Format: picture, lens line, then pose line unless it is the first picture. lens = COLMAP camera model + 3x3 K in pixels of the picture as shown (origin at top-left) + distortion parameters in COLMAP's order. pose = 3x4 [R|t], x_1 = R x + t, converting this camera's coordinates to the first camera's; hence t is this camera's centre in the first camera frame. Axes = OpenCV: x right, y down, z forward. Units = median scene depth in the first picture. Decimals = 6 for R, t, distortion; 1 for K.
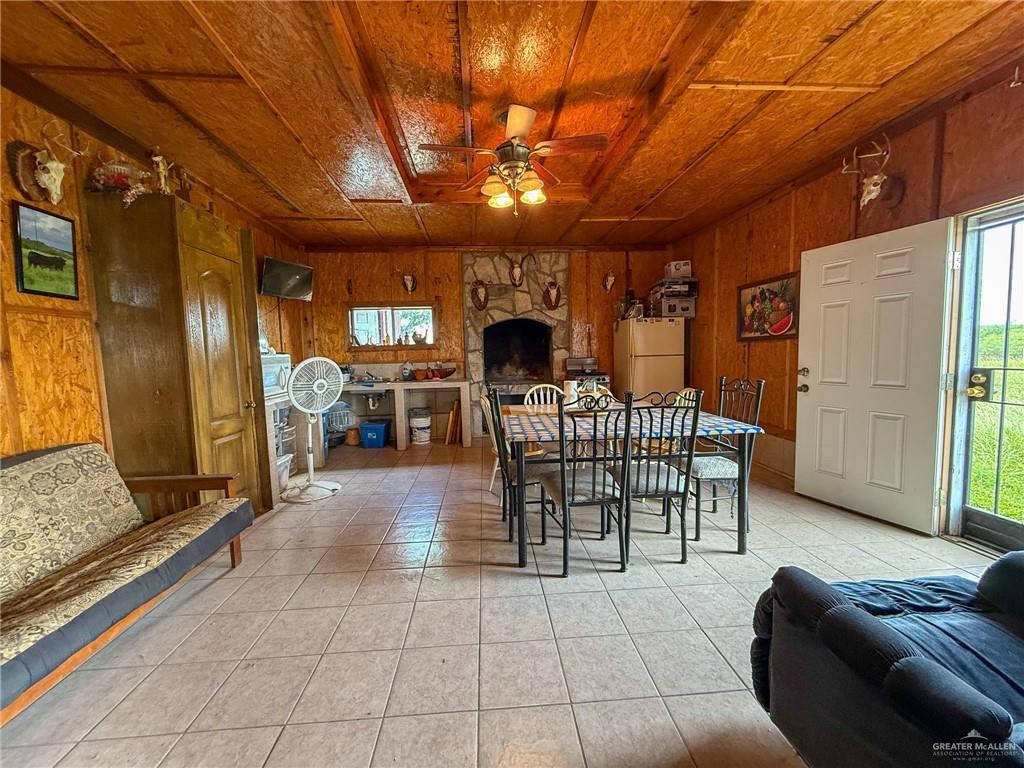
lens RADIAL K [[413.4, 0, 509.5], [0, 413.4, 384.0], [0, 0, 1]] dist [0.007686, -0.000031]
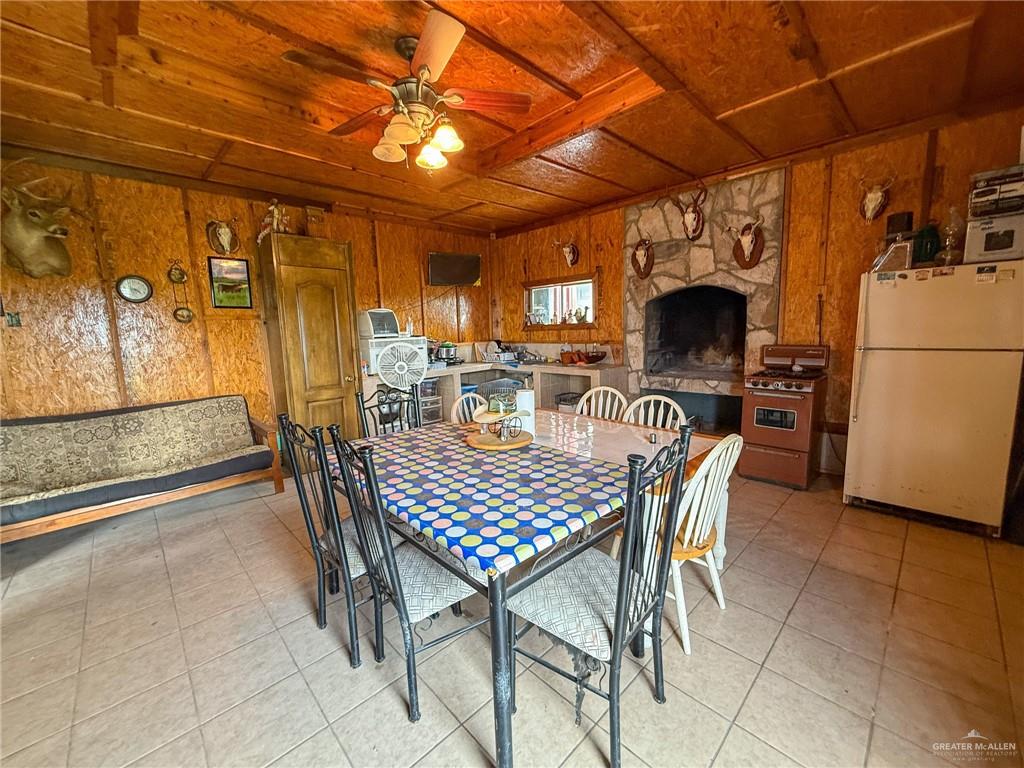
lens RADIAL K [[413.4, 0, 511.2], [0, 413.4, 383.9], [0, 0, 1]] dist [0.007686, -0.000031]
pose [[0.639637, 0.111967, -0.760478, 0.386288], [-0.047025, 0.993181, 0.106675, -0.054028], [0.767237, -0.032472, 0.640541, 0.306102]]
